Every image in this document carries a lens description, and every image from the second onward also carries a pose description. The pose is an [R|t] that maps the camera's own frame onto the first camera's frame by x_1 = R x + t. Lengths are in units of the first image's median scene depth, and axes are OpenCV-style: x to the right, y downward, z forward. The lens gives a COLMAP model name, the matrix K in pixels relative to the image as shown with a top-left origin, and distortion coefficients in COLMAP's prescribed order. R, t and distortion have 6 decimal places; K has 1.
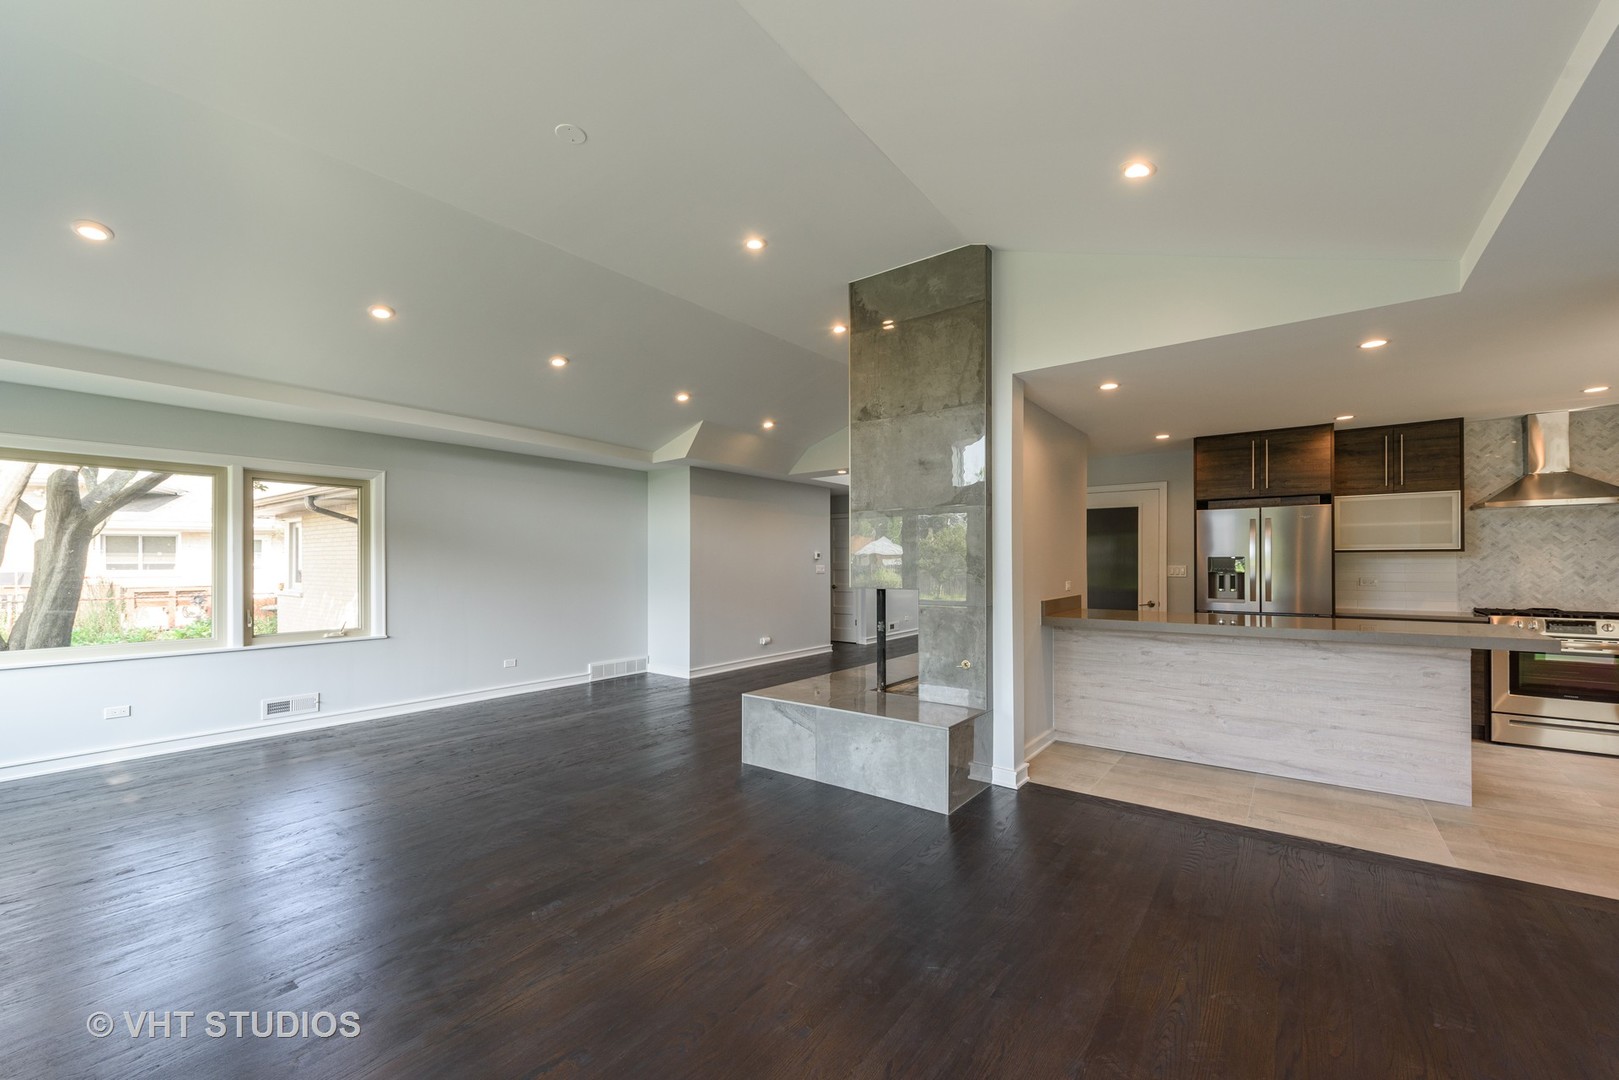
lens RADIAL K [[649.3, 0, 815.4], [0, 649.3, 564.2], [0, 0, 1]] dist [-0.002068, -0.000056]
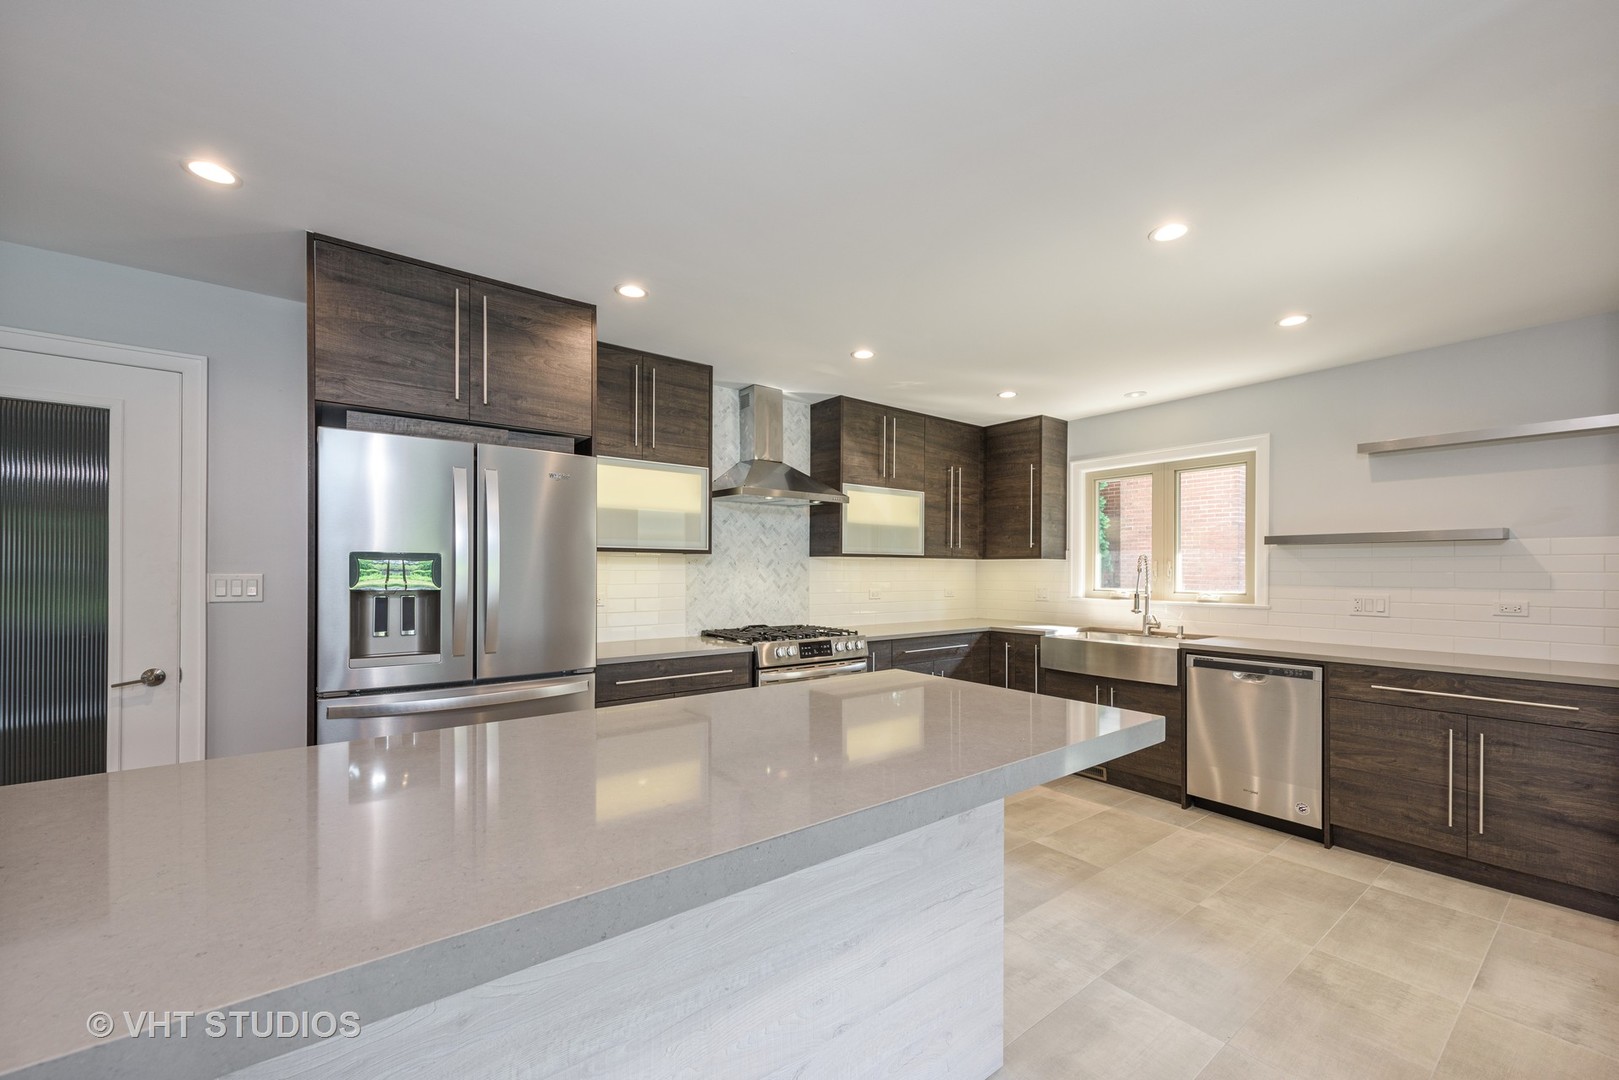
lens RADIAL K [[649.3, 0, 814.2], [0, 649.3, 571.1], [0, 0, 1]] dist [-0.002068, -0.000056]
pose [[0.274507, 0.001482, 0.961584, 0.325779], [-0.003020, 0.999995, -0.000679, -0.000550], [-0.961580, -0.002718, 0.274510, 0.658619]]
